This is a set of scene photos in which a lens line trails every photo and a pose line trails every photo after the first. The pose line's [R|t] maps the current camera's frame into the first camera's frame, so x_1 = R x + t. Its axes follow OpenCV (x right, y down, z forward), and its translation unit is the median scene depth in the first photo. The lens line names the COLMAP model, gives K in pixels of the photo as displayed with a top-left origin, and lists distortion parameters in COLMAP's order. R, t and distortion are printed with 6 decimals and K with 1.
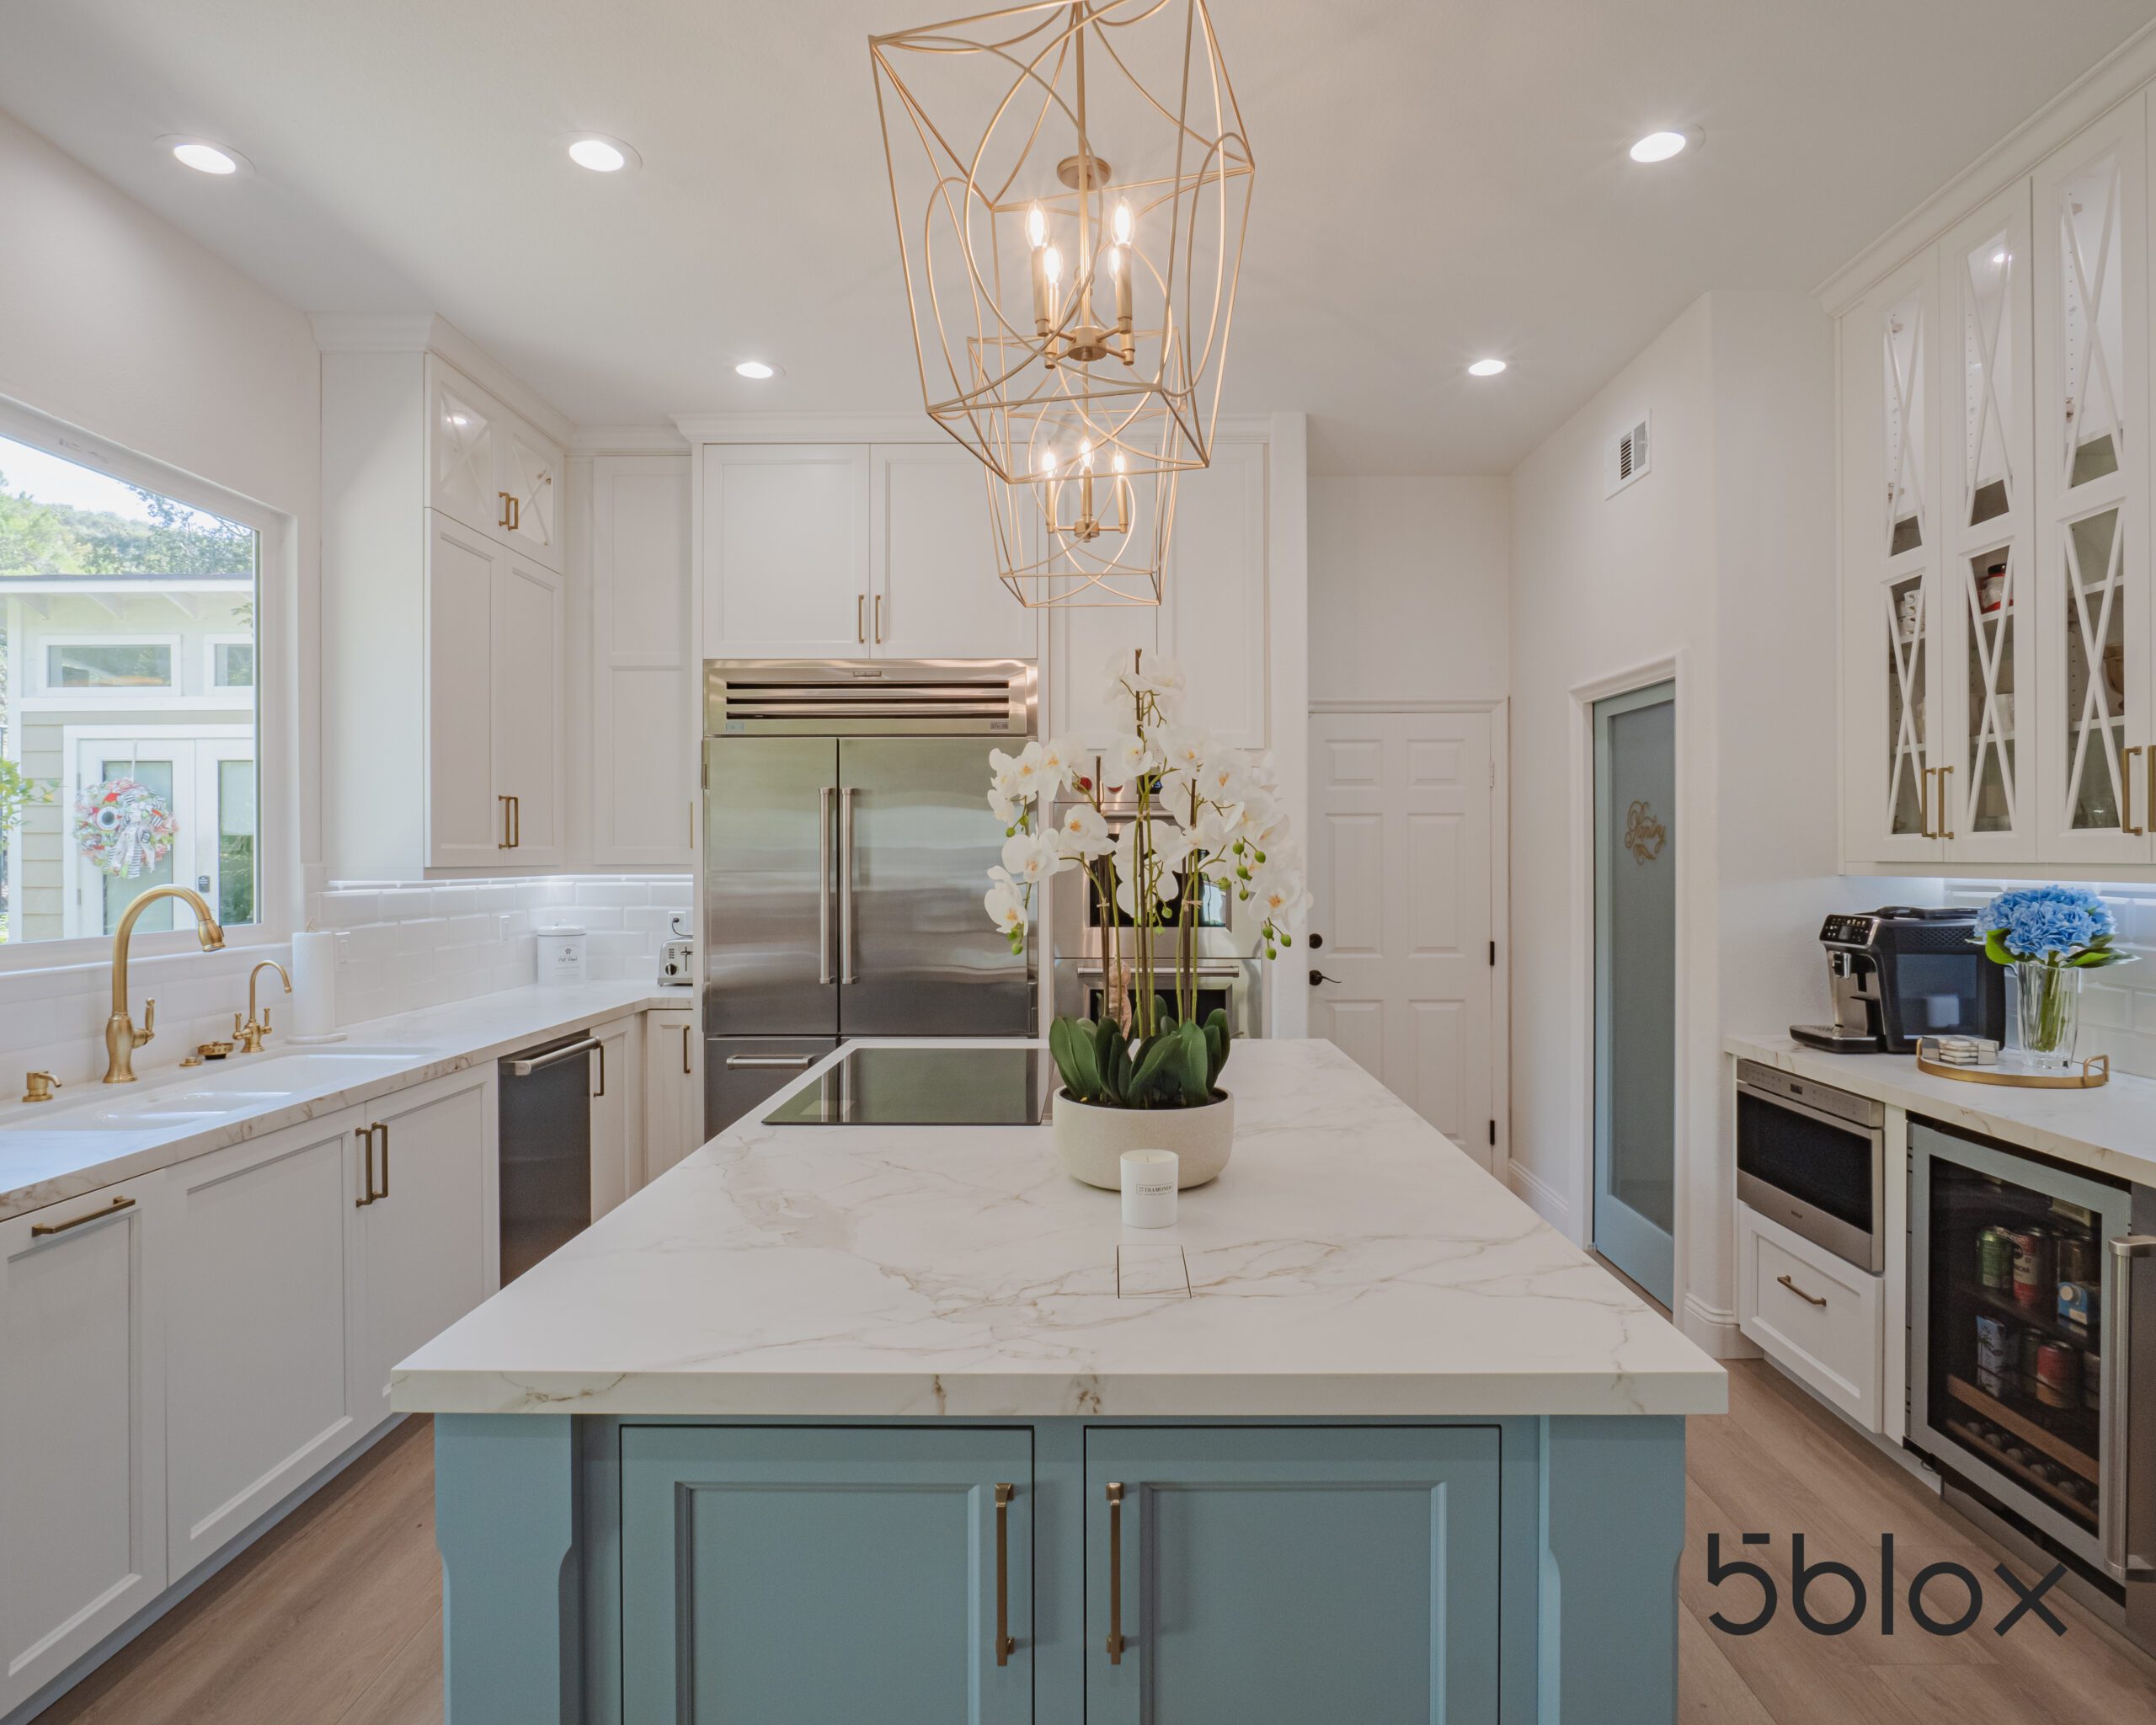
lens RADIAL K [[1251.9, 0, 1123.6], [0, 1251.9, 851.9], [0, 0, 1]] dist [-0.010985, -0.000515]
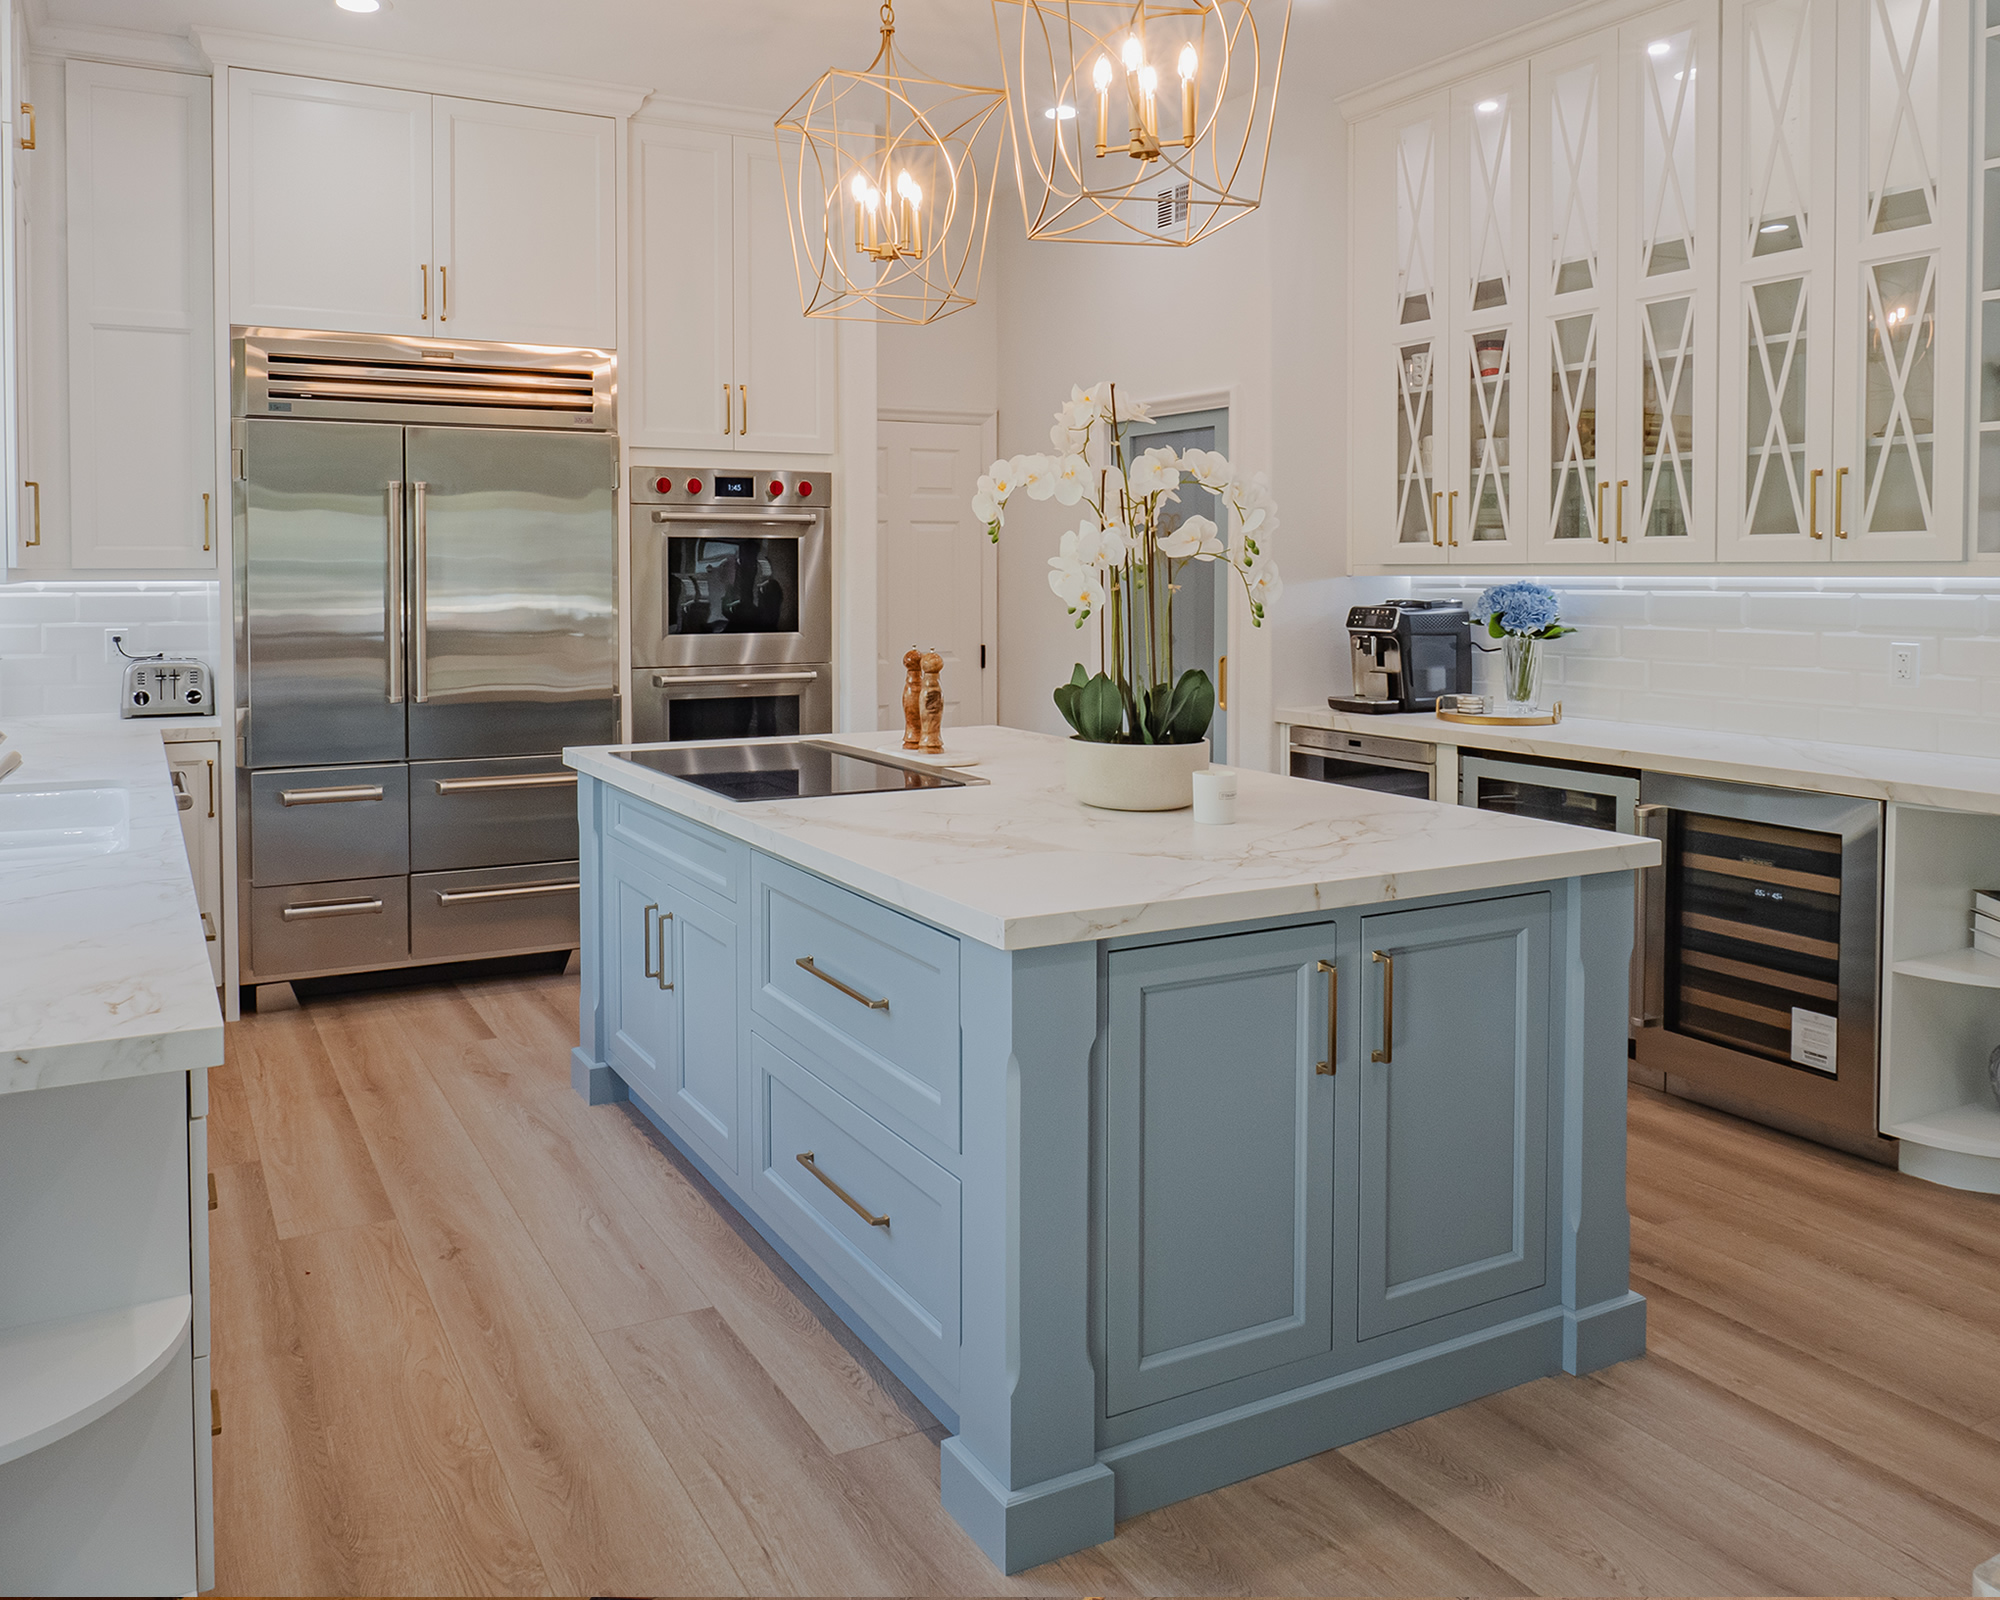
lens RADIAL K [[1505.8, 0, 899.3], [0, 1505.8, 619.2], [0, 0, 1]] dist [-0.016414, 0.007029]
pose [[0.894988, -0.013564, 0.445883, -0.531763], [-0.001069, 0.999469, 0.032551, 0.014619], [-0.446088, -0.029610, 0.894499, -0.149715]]
